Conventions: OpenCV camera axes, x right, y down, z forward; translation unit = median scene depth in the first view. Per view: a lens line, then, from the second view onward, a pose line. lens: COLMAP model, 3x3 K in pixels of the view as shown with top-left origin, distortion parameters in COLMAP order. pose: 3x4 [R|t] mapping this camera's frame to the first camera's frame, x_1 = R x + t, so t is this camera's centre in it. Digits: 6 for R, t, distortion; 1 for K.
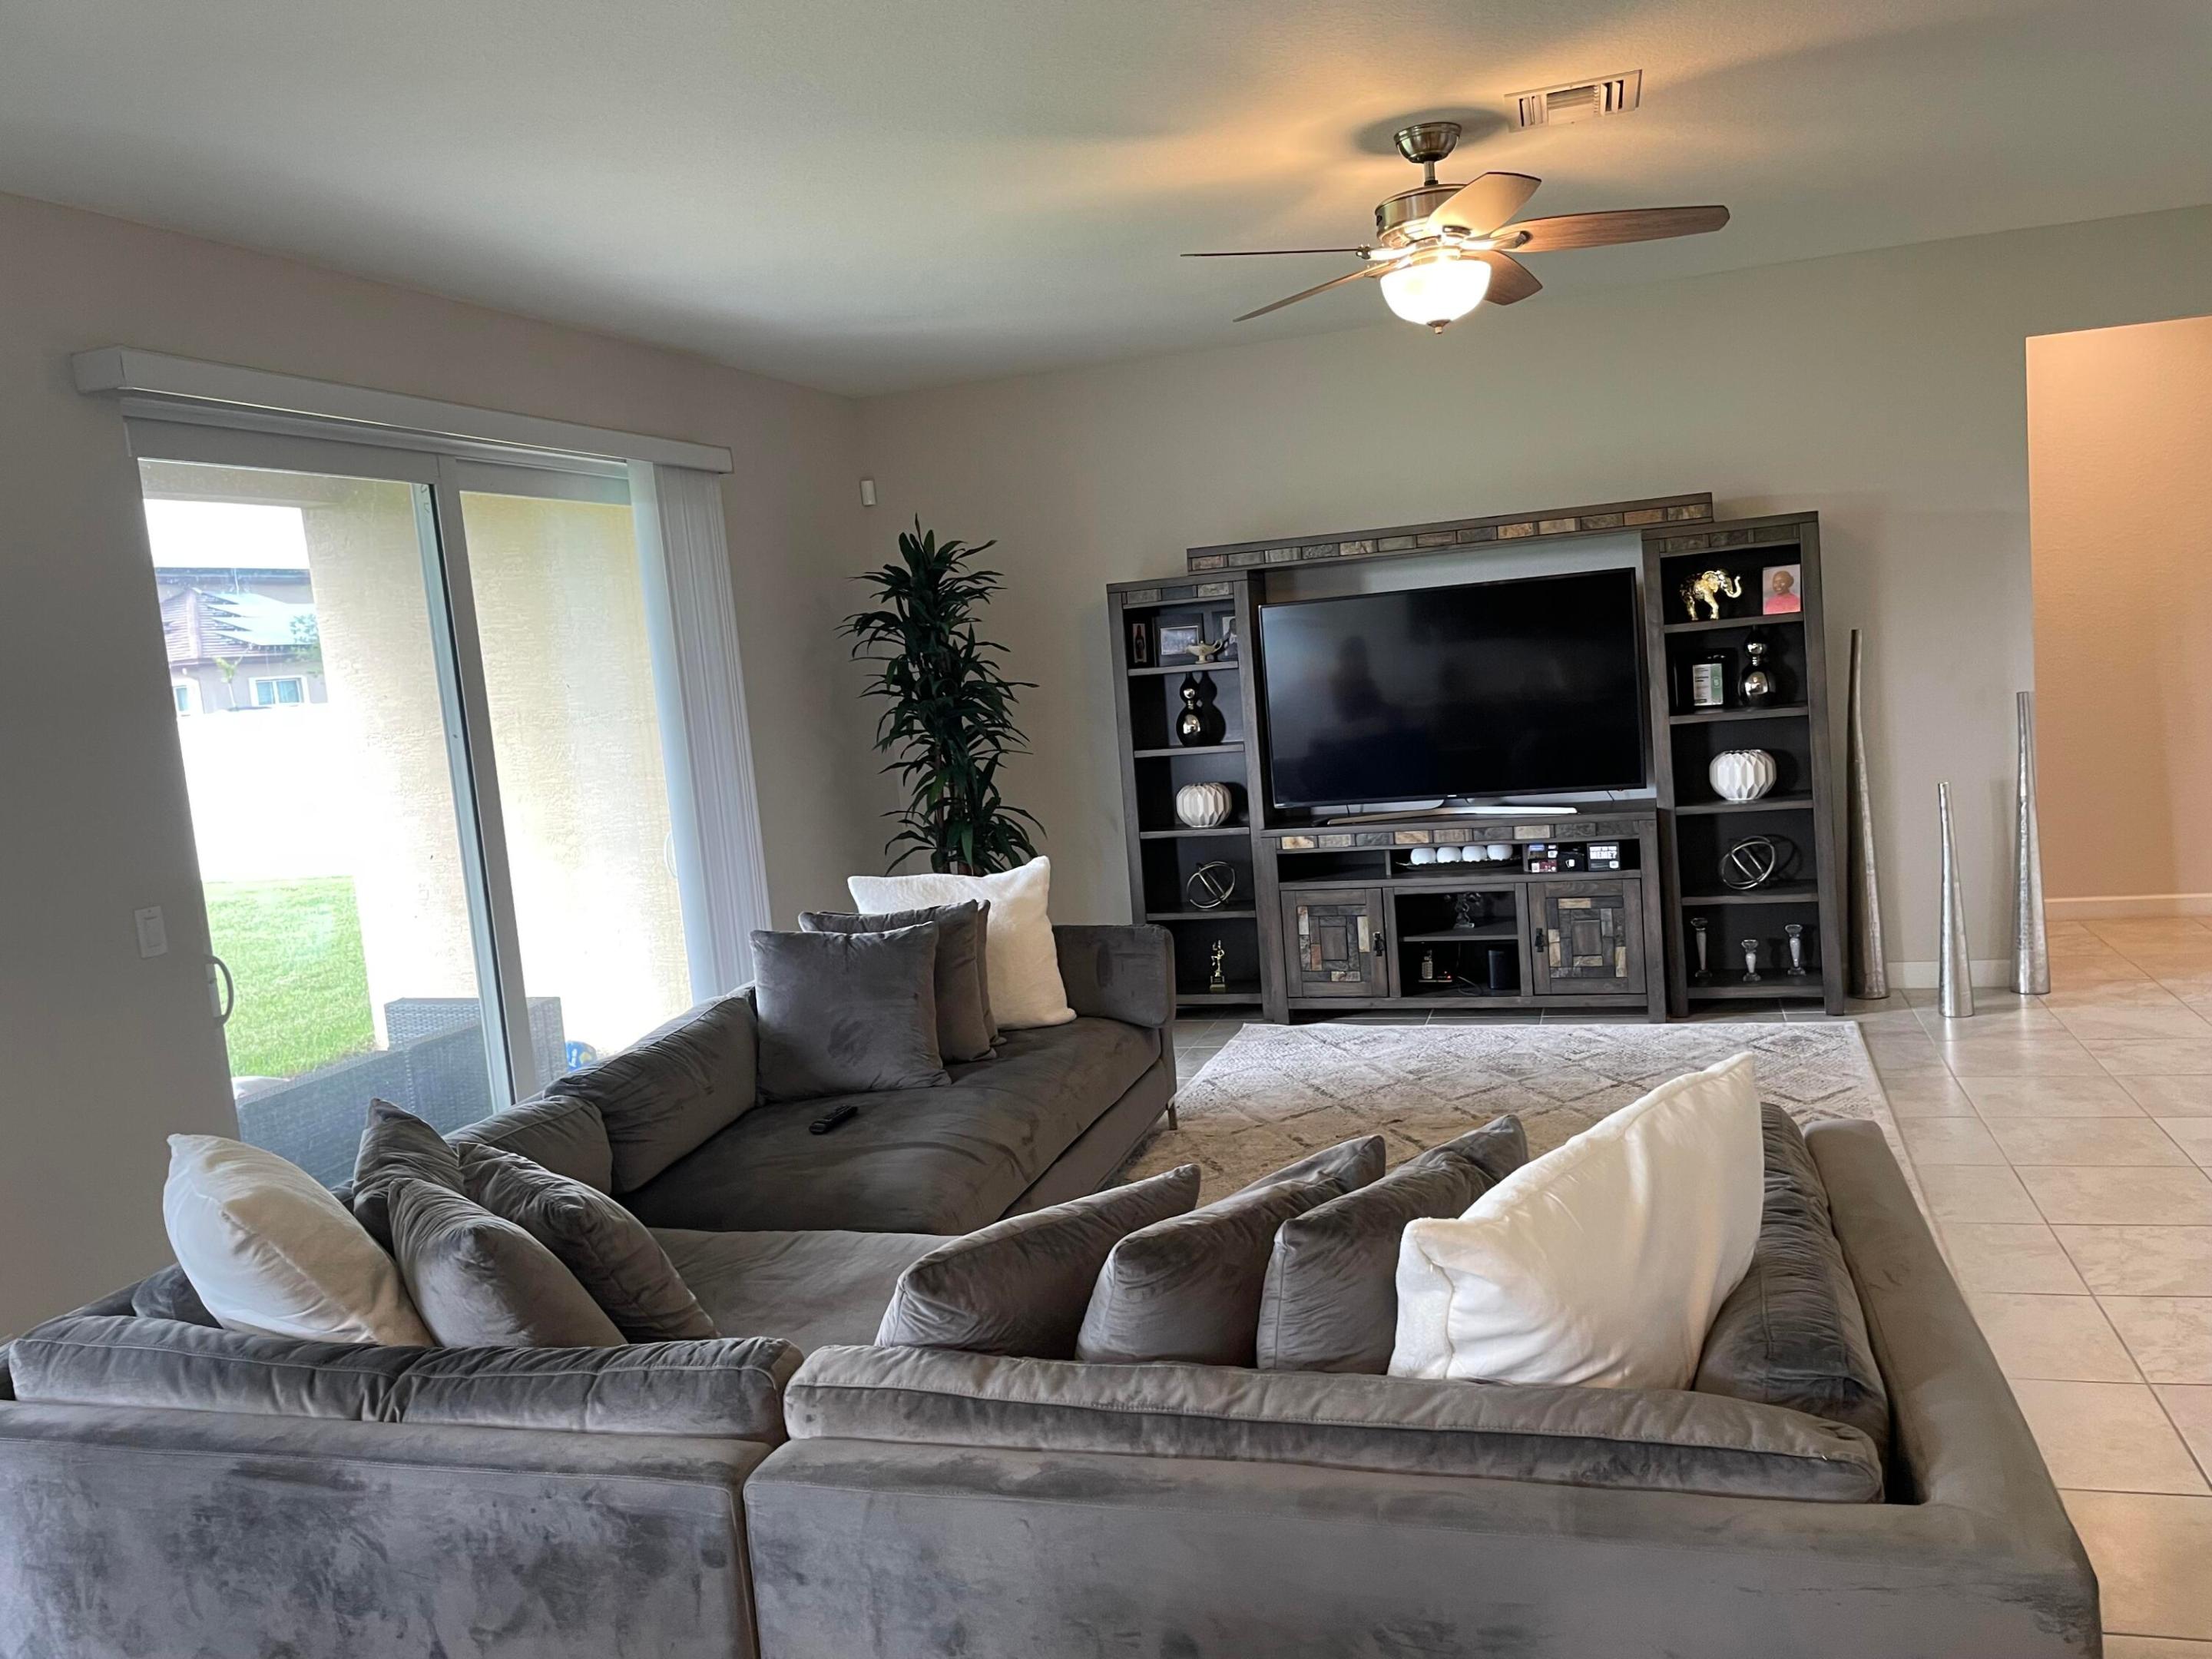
lens RADIAL K [[1661.1, 0, 1118.1], [0, 1661.1, 837.0], [0, 0, 1]] dist [0.082125, -0.107994]
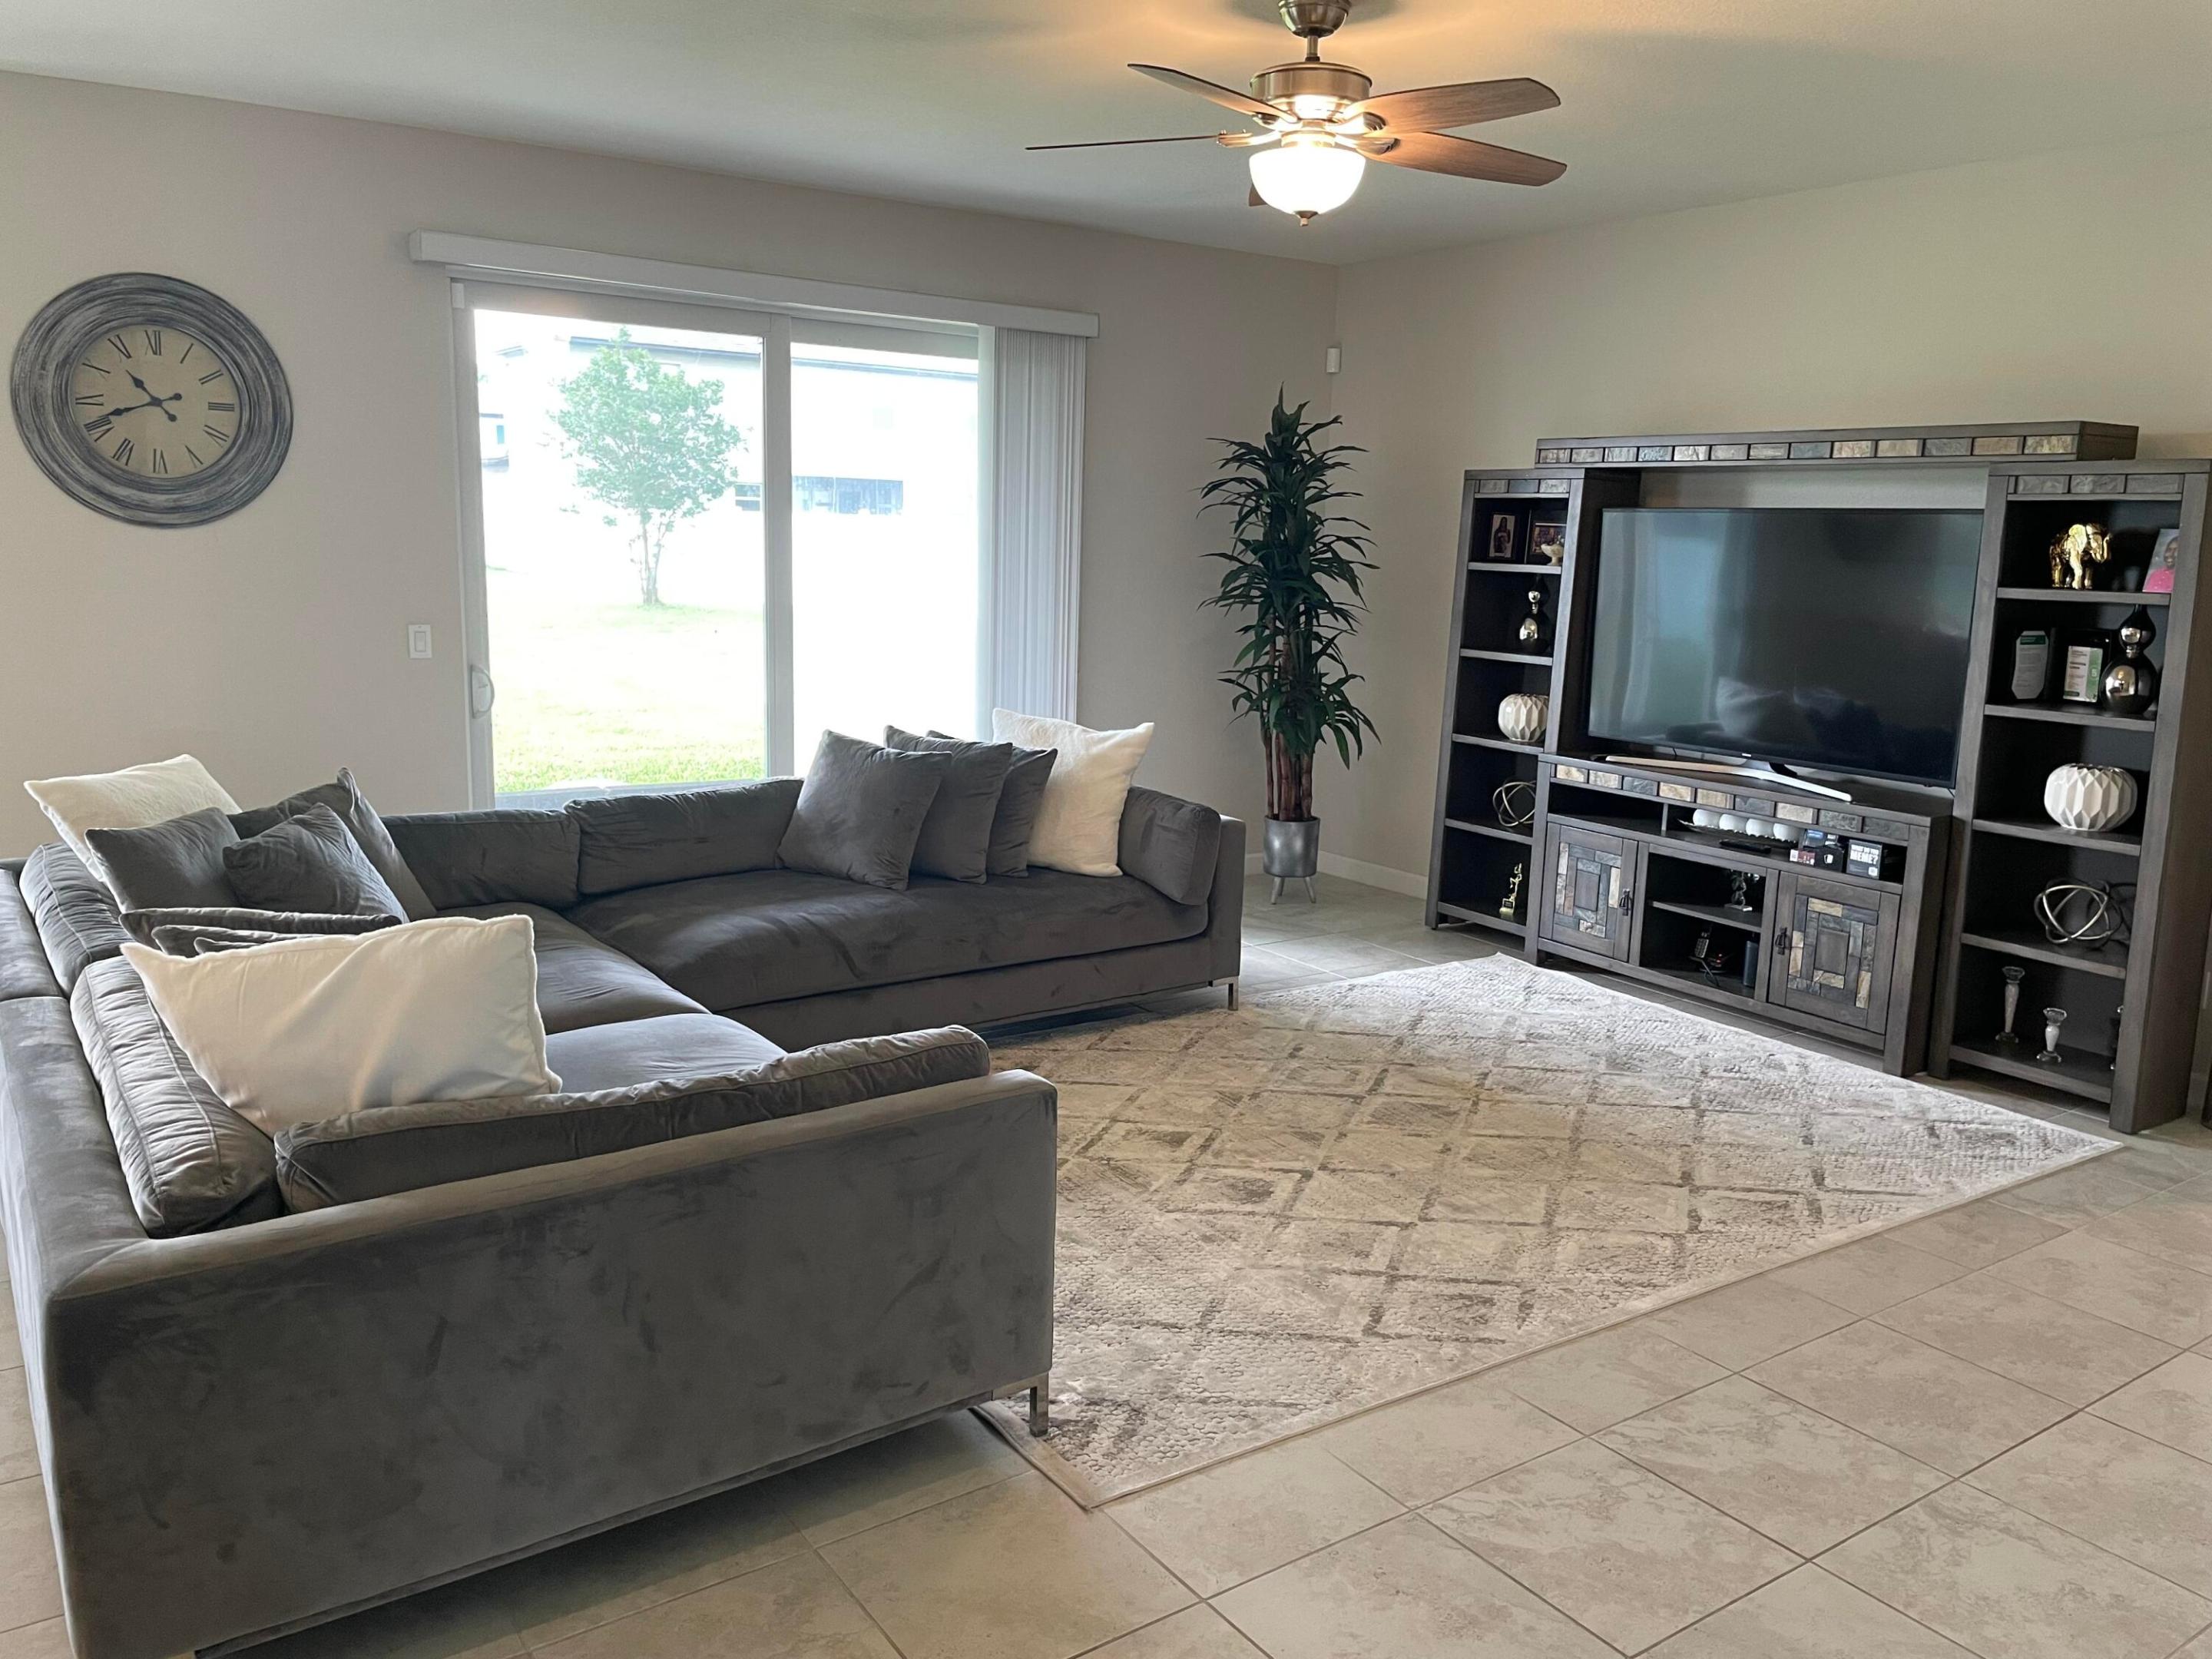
lens RADIAL K [[1661.1, 0, 1122.0], [0, 1661.1, 821.1], [0, 0, 1]] dist [0.082125, -0.107994]
pose [[0.783374, 0.215770, -0.582897, 0.486383], [-0.169373, 0.976425, 0.133815, -0.055734], [0.598028, -0.006100, 0.801452, 0.123828]]
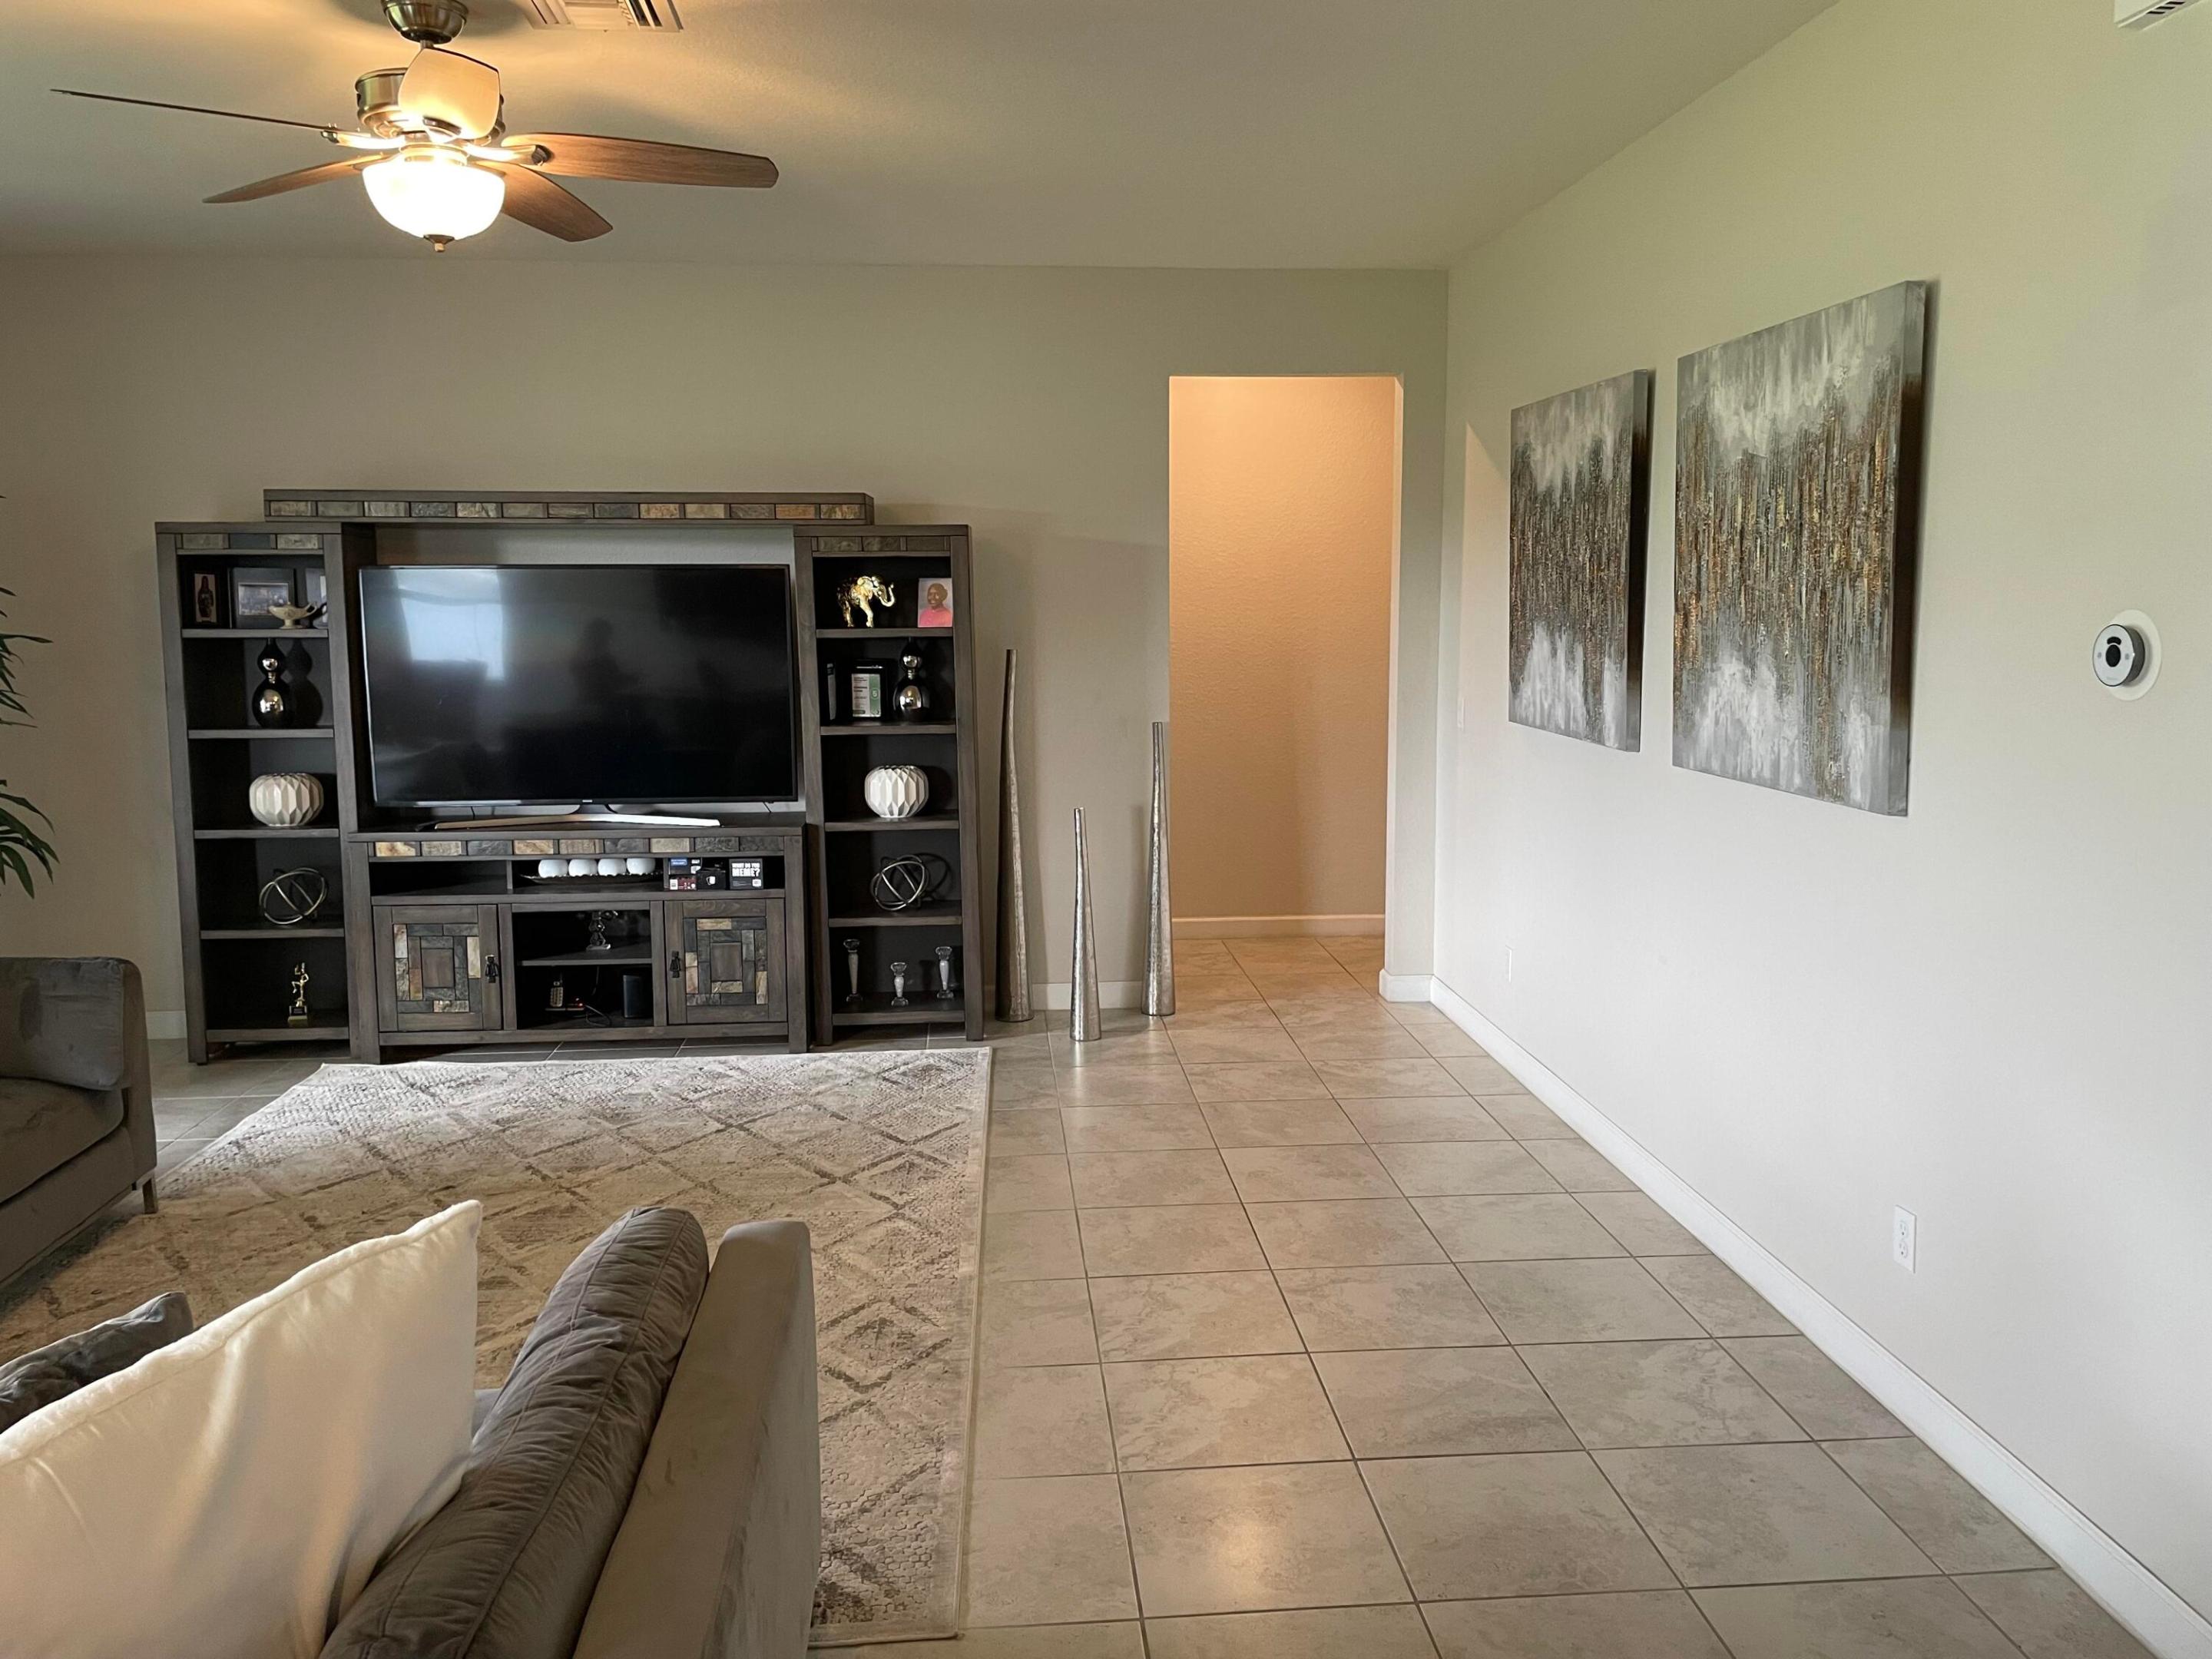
lens RADIAL K [[1661.1, 0, 1113.9], [0, 1661.1, 814.4], [0, 0, 1]] dist [0.082125, -0.107994]
pose [[0.923919, 0.033830, 0.381089, 0.127392], [-0.031404, 0.999428, -0.012586, -0.016118], [-0.381297, -0.000339, 0.924452, 0.072616]]
